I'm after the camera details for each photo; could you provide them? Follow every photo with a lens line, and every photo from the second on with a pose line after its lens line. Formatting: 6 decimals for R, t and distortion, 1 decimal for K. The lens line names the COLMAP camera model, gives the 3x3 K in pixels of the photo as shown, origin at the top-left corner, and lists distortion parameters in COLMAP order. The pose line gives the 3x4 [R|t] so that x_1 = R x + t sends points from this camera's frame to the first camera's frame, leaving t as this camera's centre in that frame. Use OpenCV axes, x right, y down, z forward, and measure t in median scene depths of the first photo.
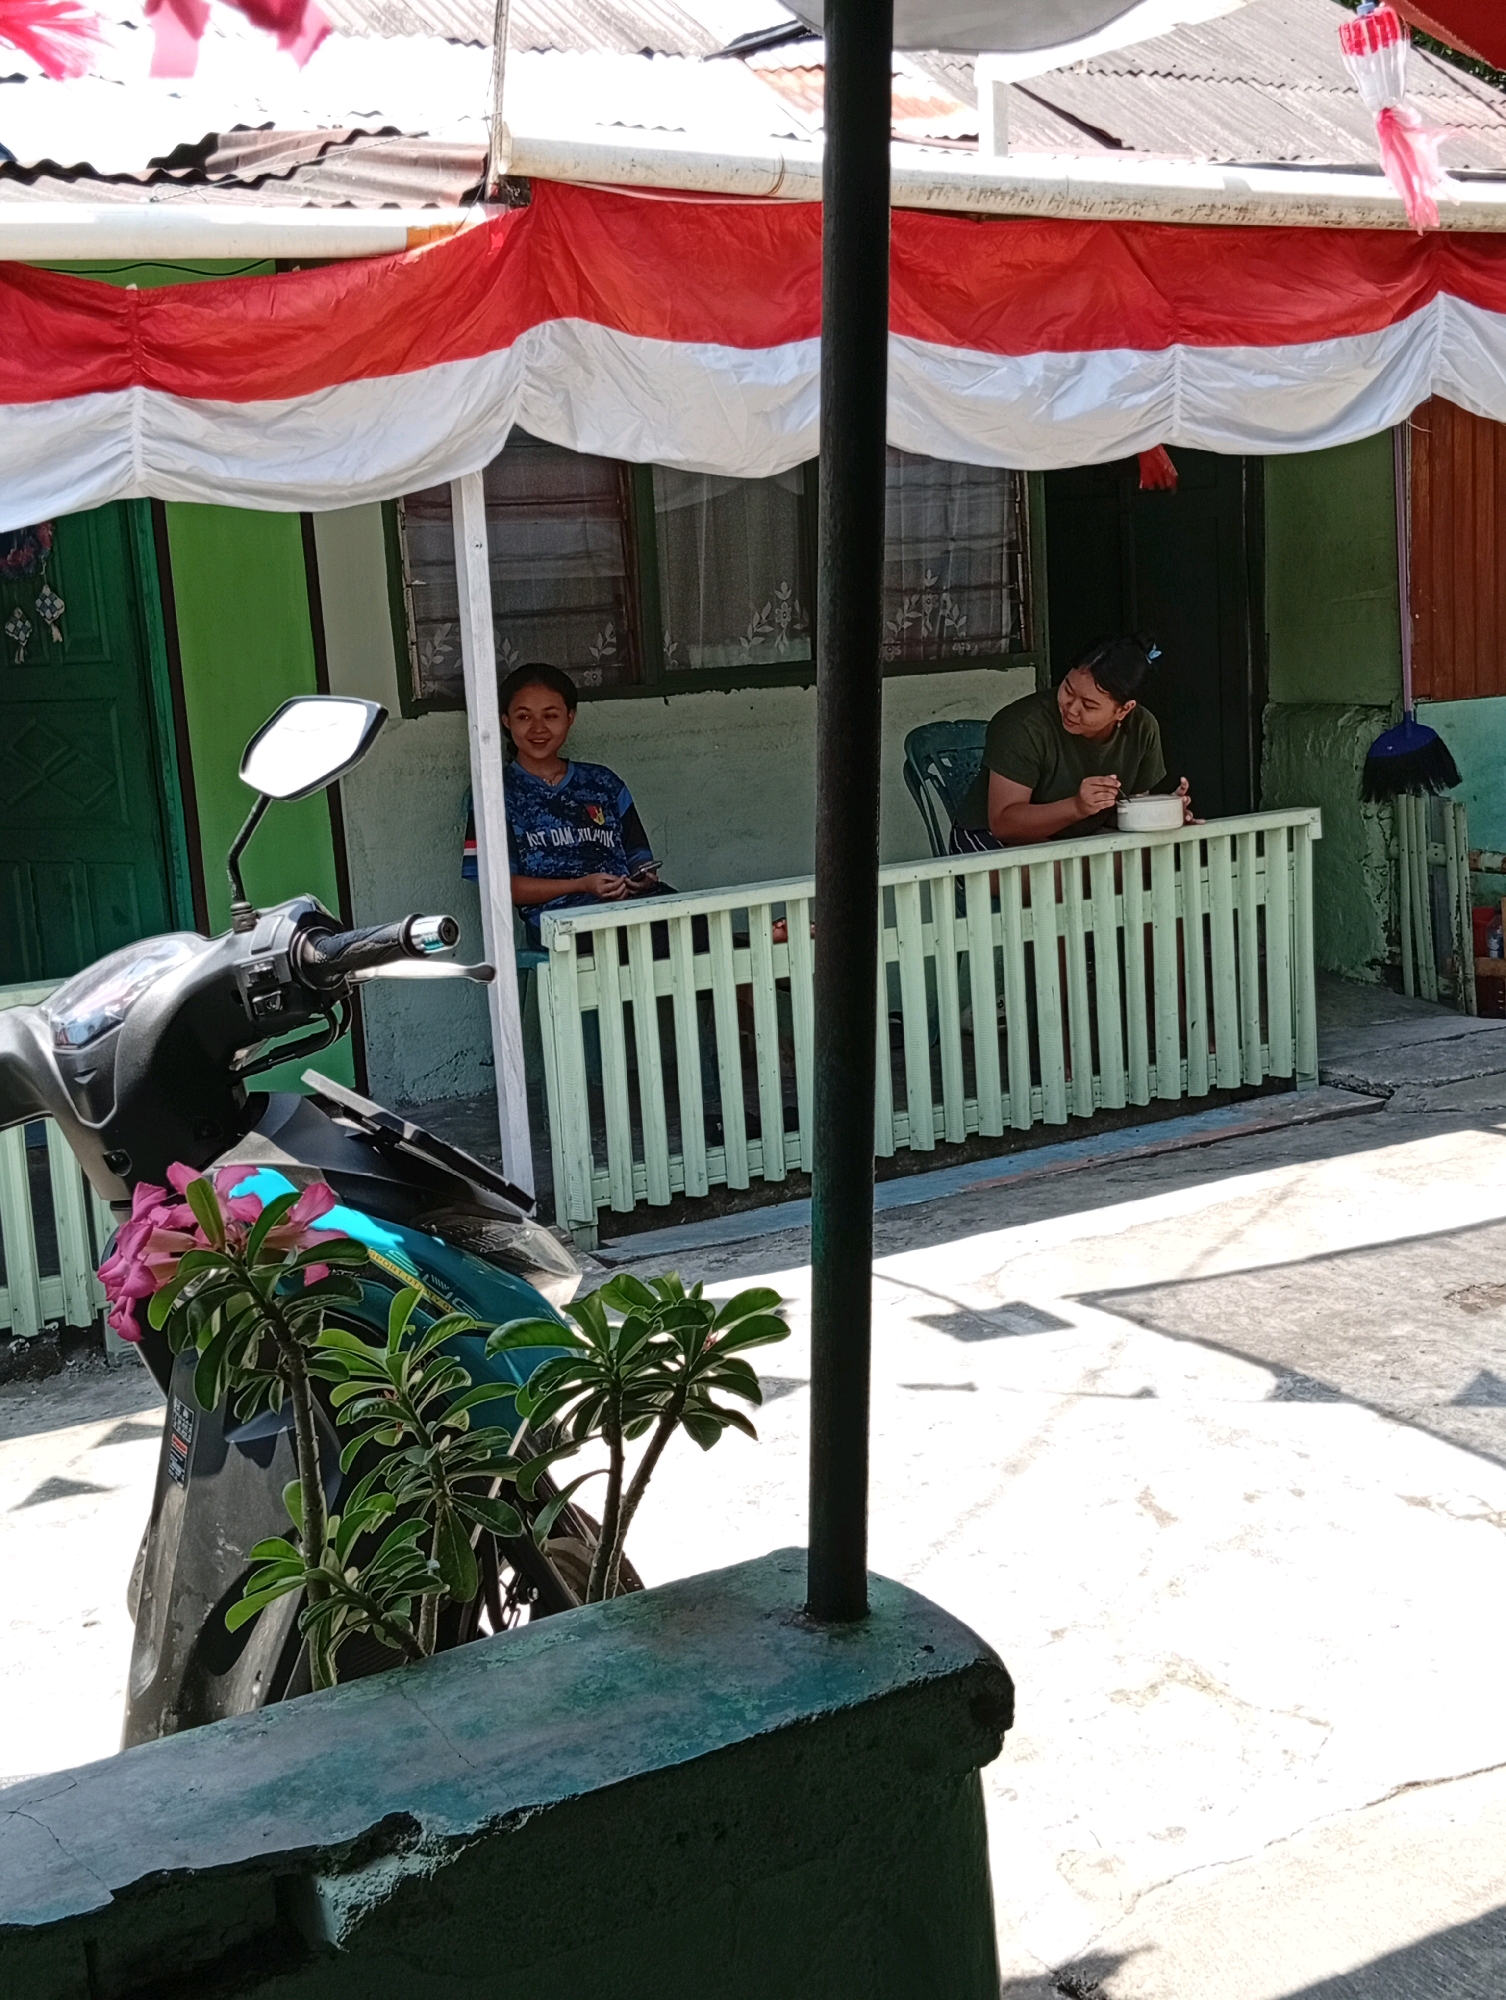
lens RADIAL K [[2333.7, 0, 753.0], [0, 2333.7, 1000.0], [0, 0, 1]] dist [0.124278, -0.292450]
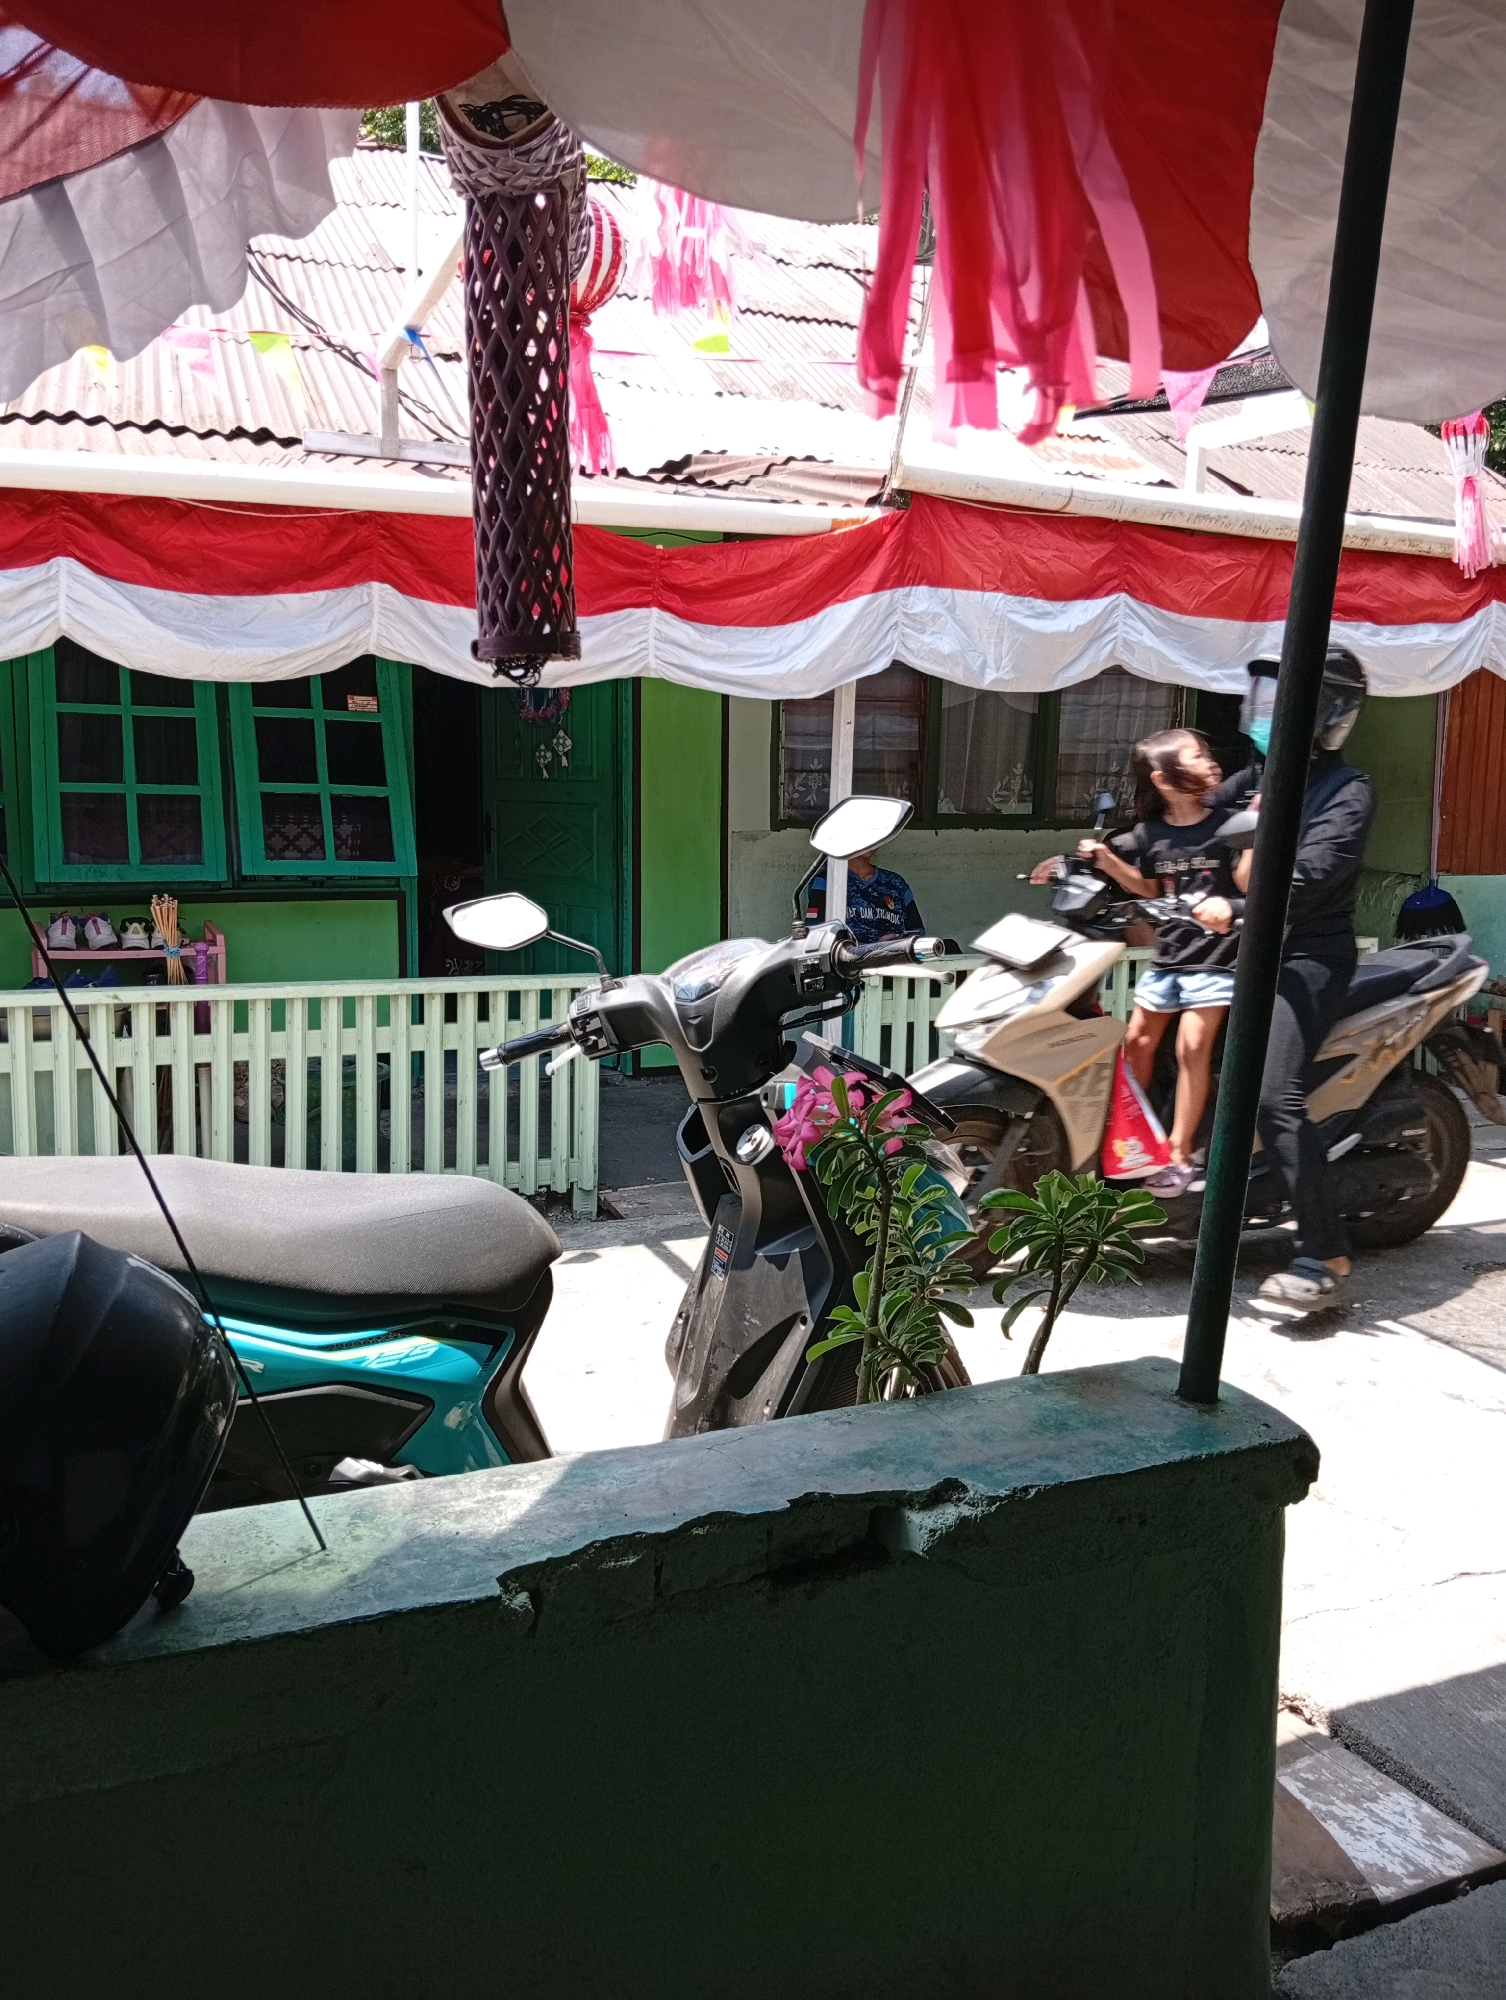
lens RADIAL K [[1526.3, 0, 753.0], [0, 1526.3, 1000.0], [0, 0, 1]] dist [0.117101, -0.282583]
pose [[0.990298, 0.090918, -0.105090, -0.130941], [-0.093167, 0.995511, -0.016686, 0.032101], [0.103101, 0.026315, 0.994323, -0.042853]]
